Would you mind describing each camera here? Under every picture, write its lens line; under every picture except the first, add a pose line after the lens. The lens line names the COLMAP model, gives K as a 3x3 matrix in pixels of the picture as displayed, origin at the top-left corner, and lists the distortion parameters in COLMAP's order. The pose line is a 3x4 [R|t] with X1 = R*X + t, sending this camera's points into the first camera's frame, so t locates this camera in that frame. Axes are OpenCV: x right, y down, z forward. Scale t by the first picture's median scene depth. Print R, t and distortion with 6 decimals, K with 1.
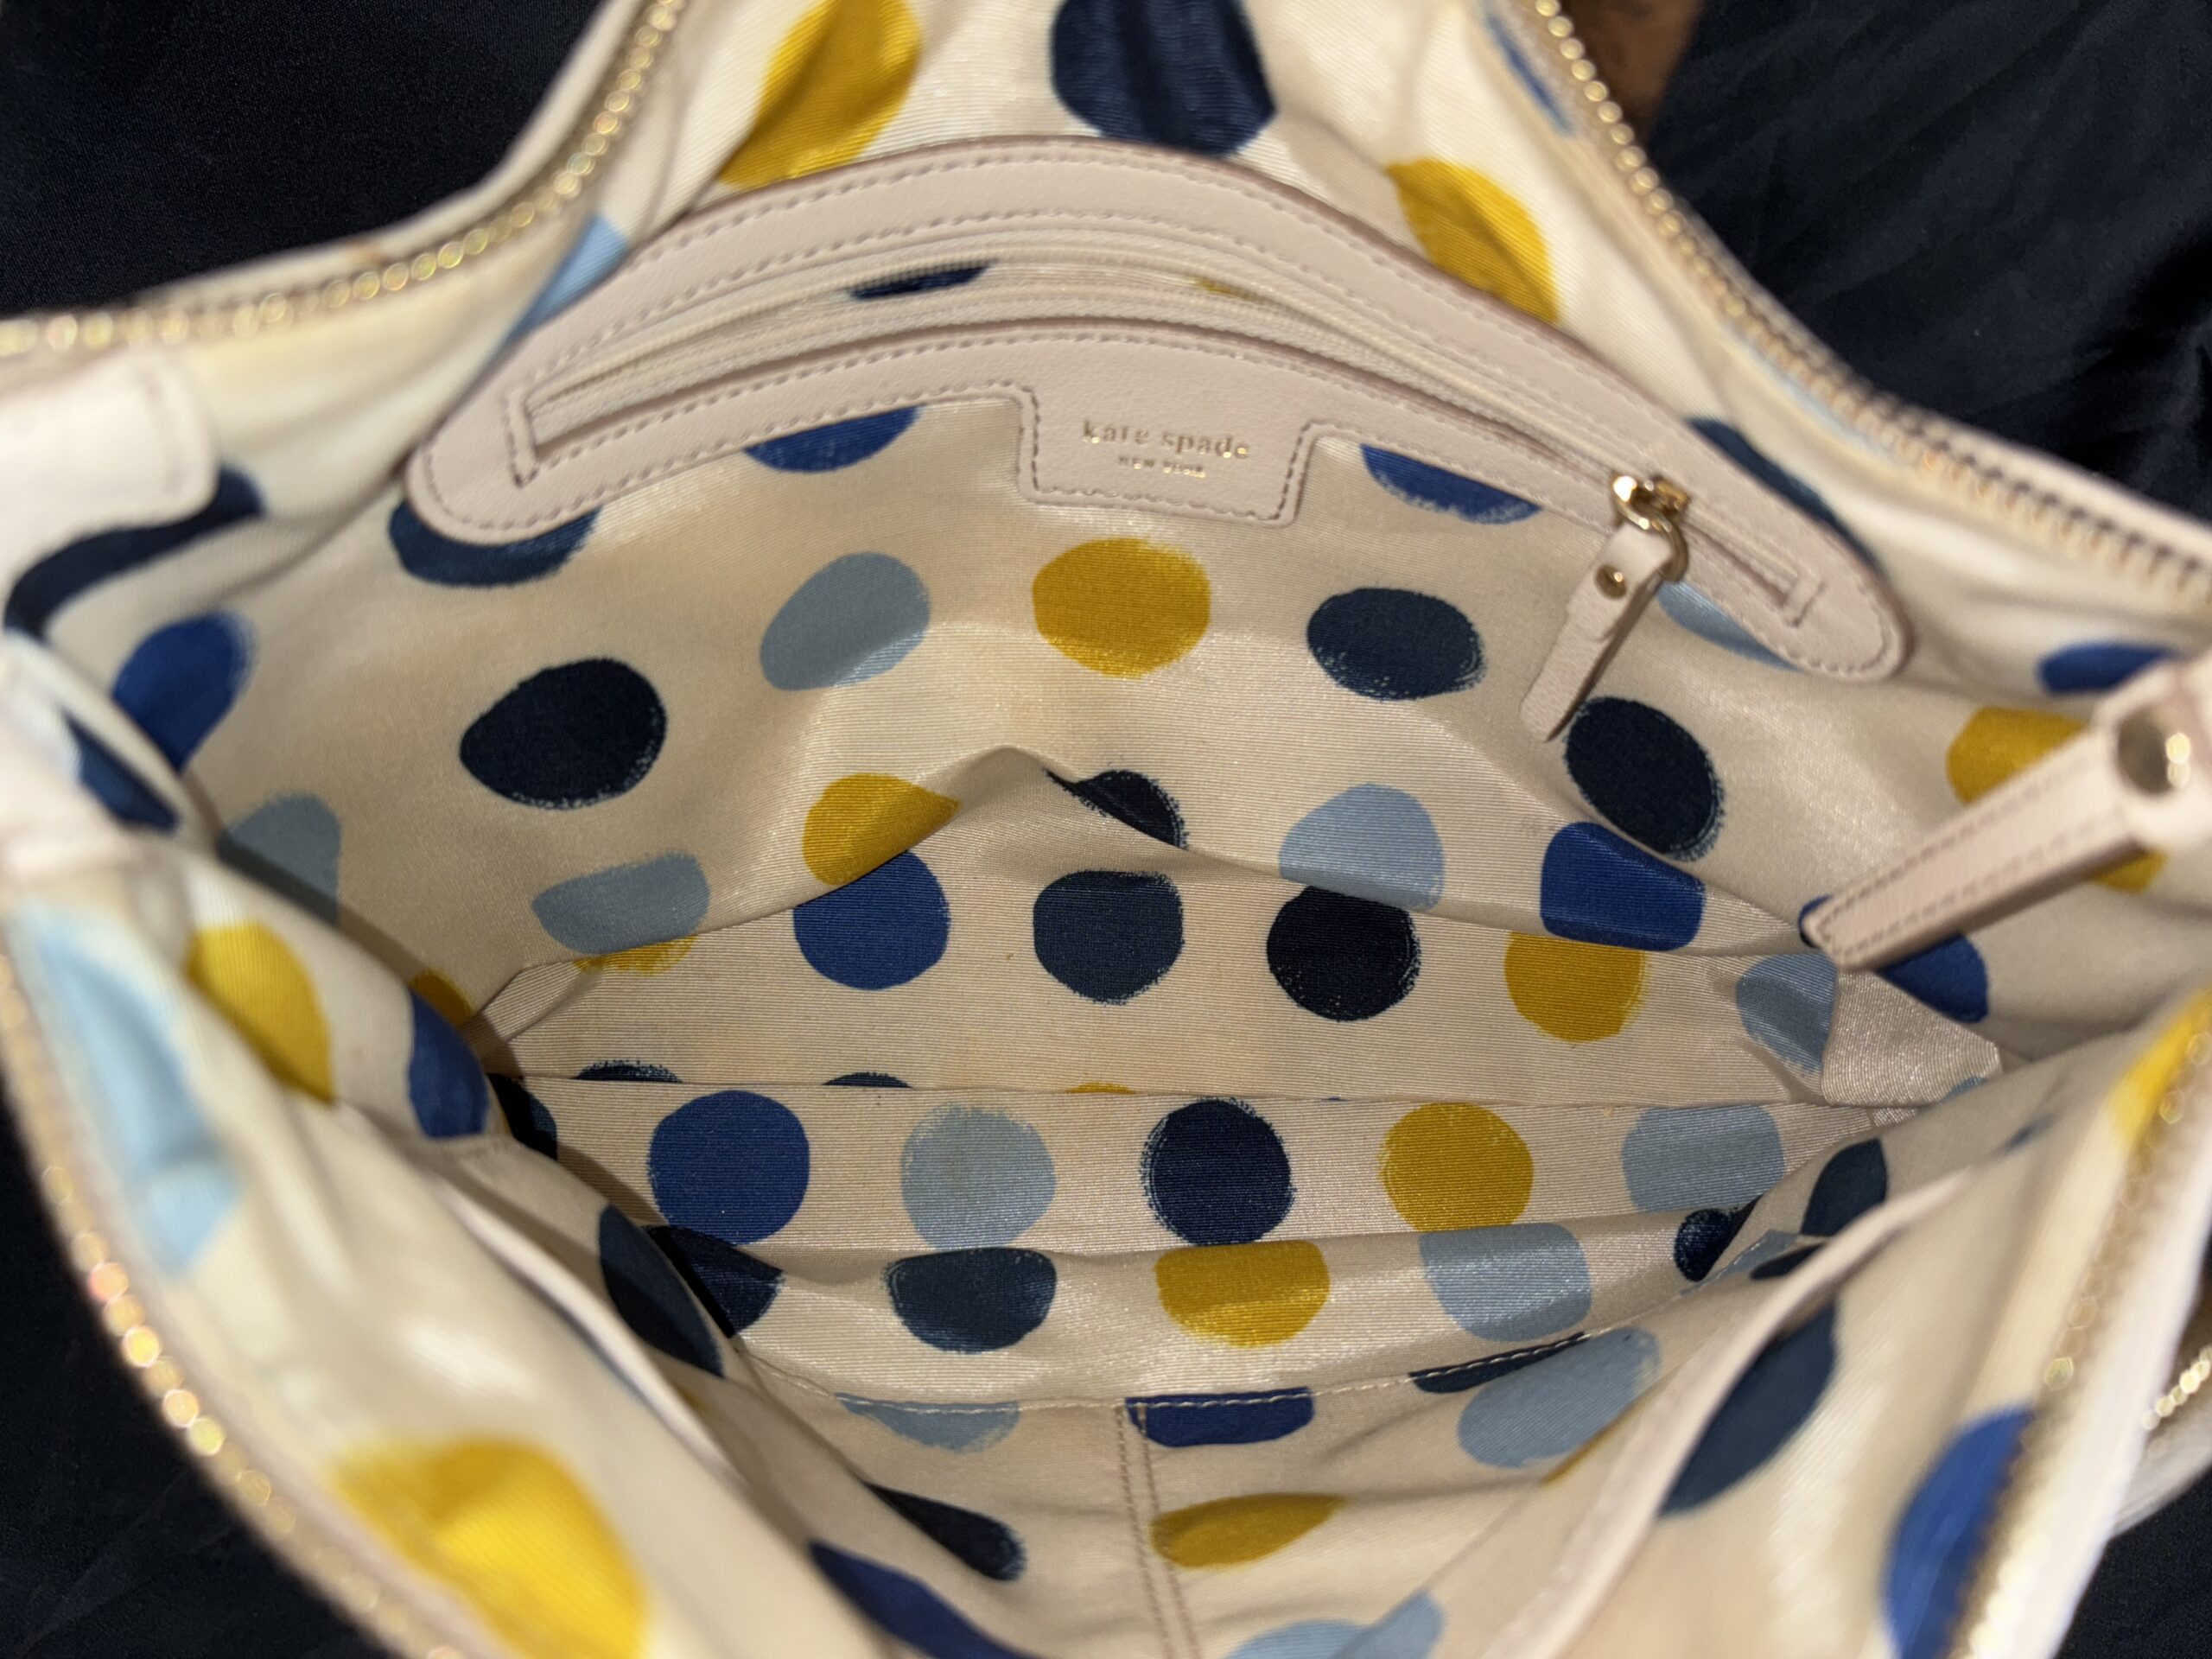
lens RADIAL K [[1653.2, 0, 1148.3], [0, 1653.2, 811.2], [0, 0, 1]] dist [-0.010023, -0.049854]
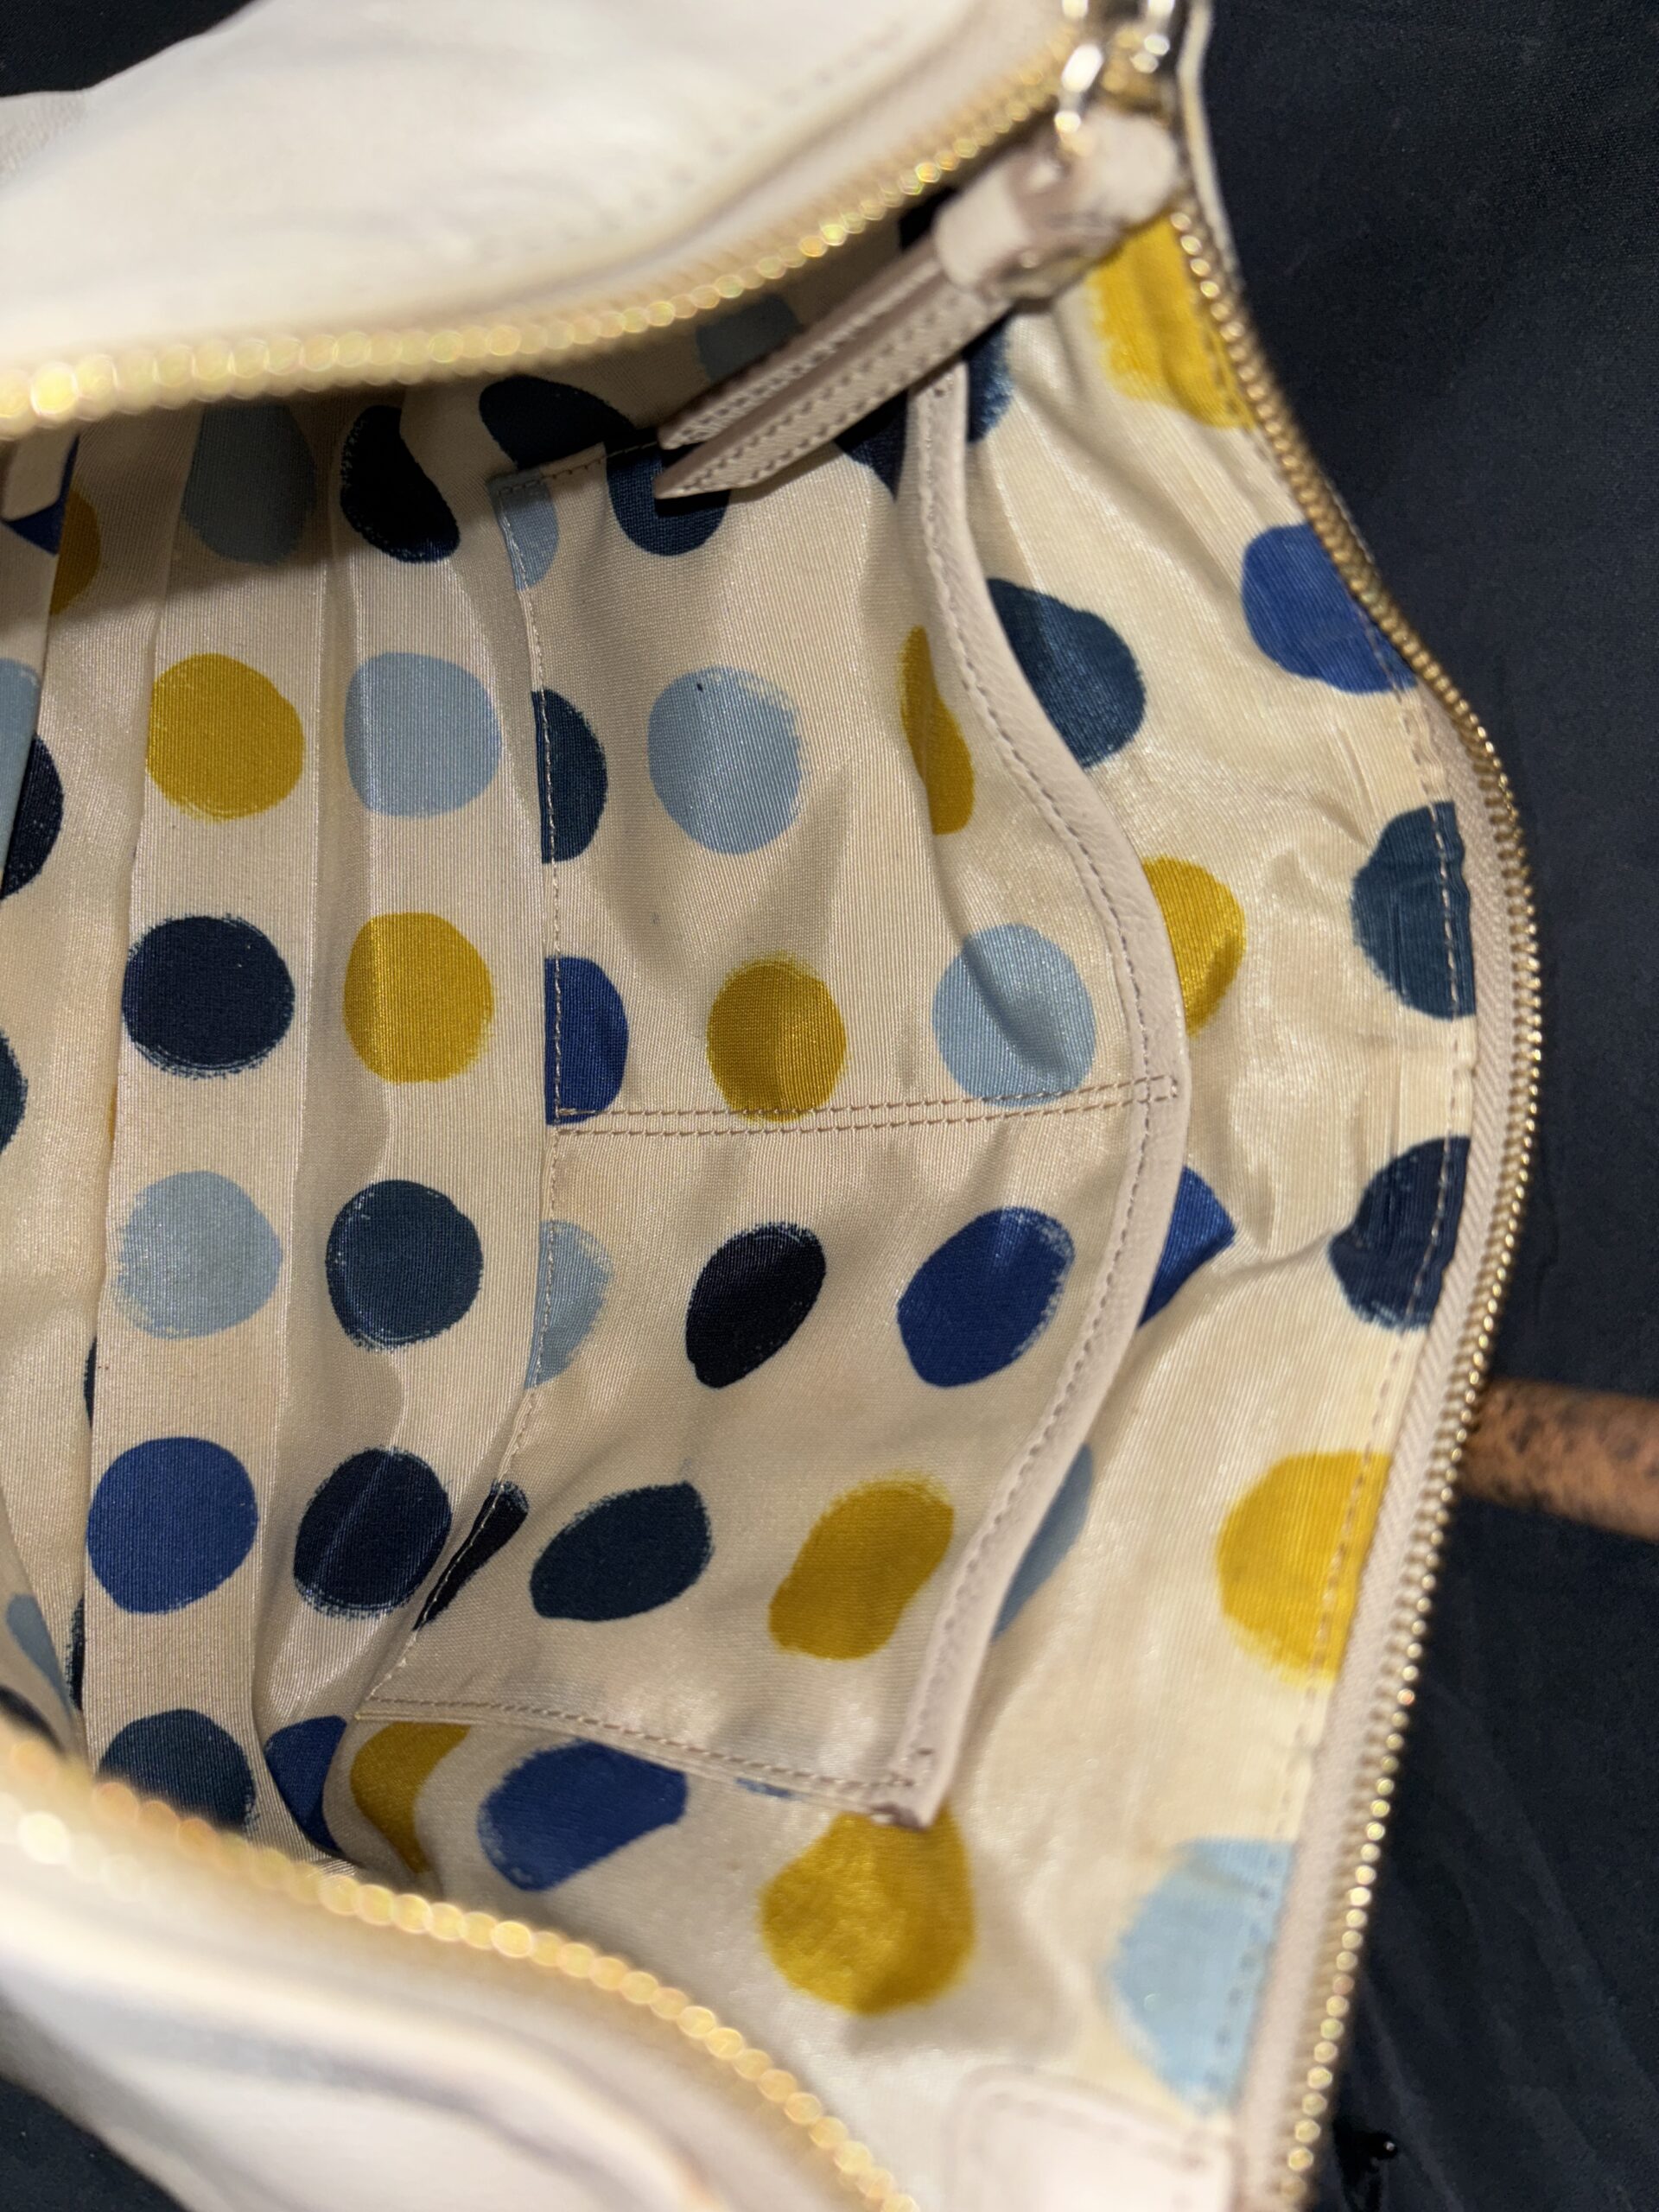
lens RADIAL K [[1653.2, 0, 834.7], [0, 1653.2, 1111.5], [0, 0, 1]] dist [-0.010023, -0.049854]
pose [[0.095942, -0.994997, 0.027861, -0.017287], [0.480753, 0.070829, 0.873991, -0.503208], [-0.871592, -0.070458, 0.485143, 0.293833]]
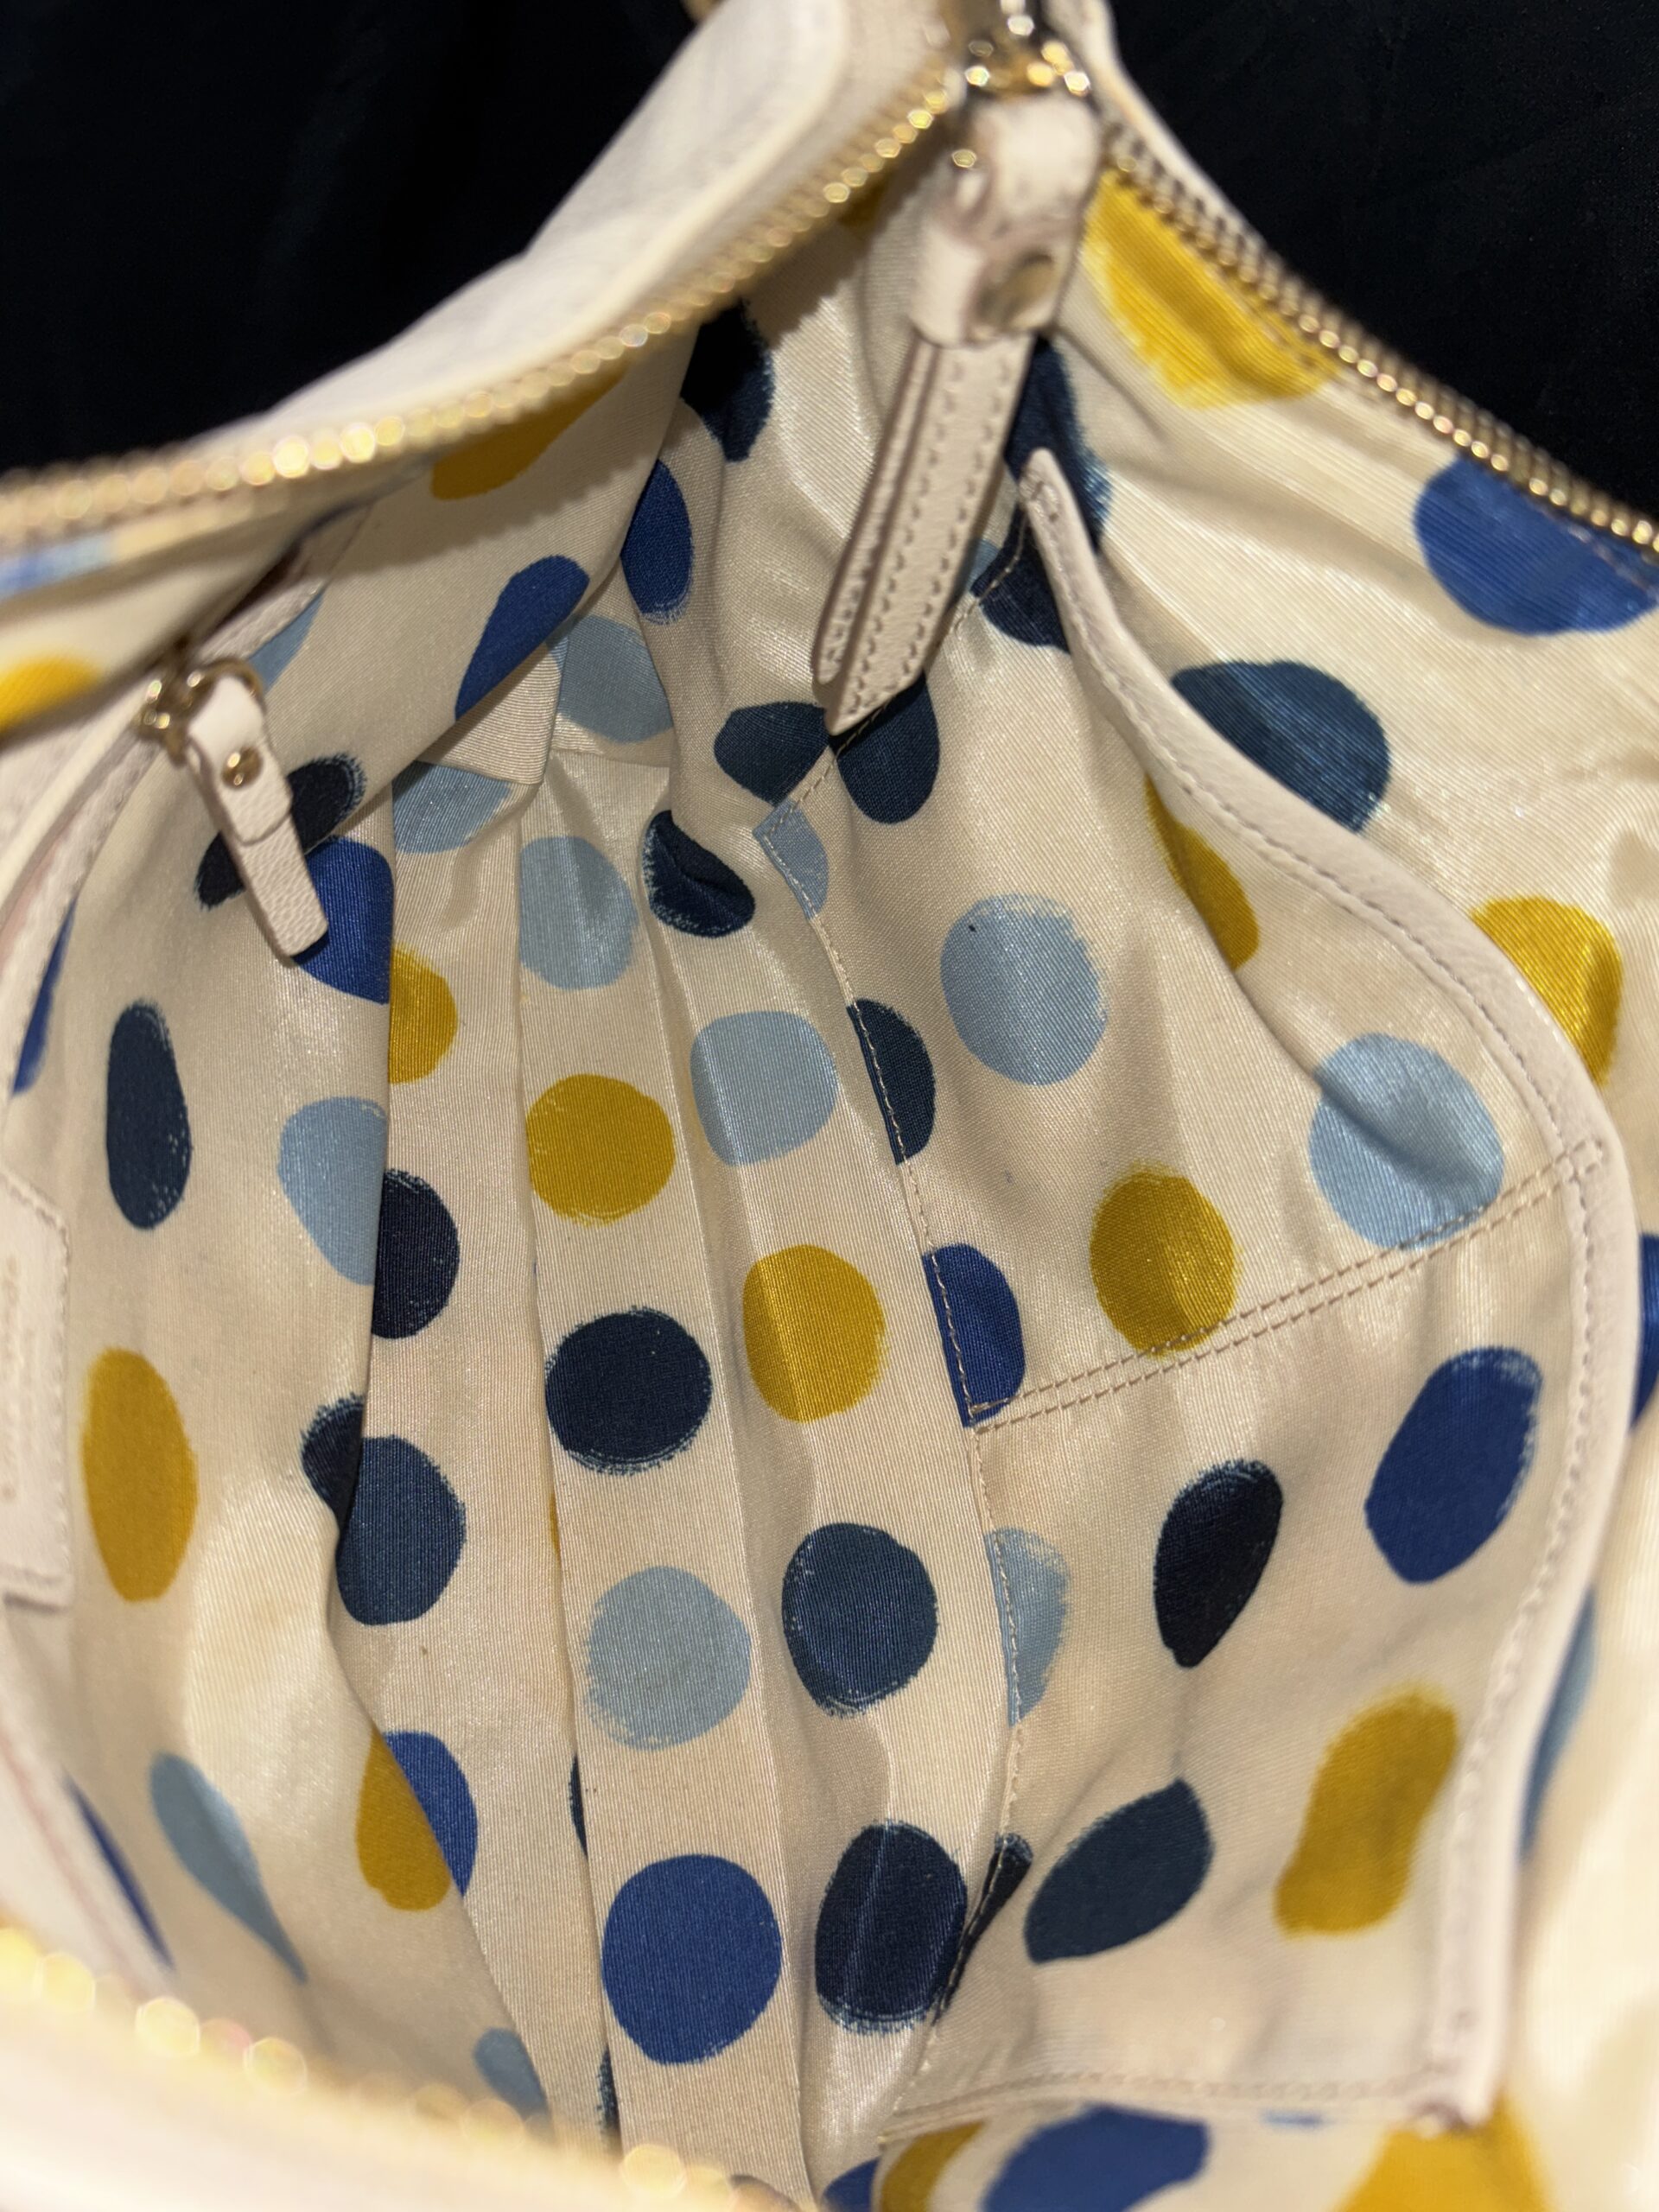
lens RADIAL K [[1653.2, 0, 827.9], [0, 1653.2, 1102.3], [0, 0, 1]] dist [-0.010023, -0.049854]
pose [[-0.120917, -0.948960, 0.291298, -0.108288], [0.765689, 0.097593, 0.635764, -0.367260], [-0.631743, 0.299919, 0.714807, 0.259582]]
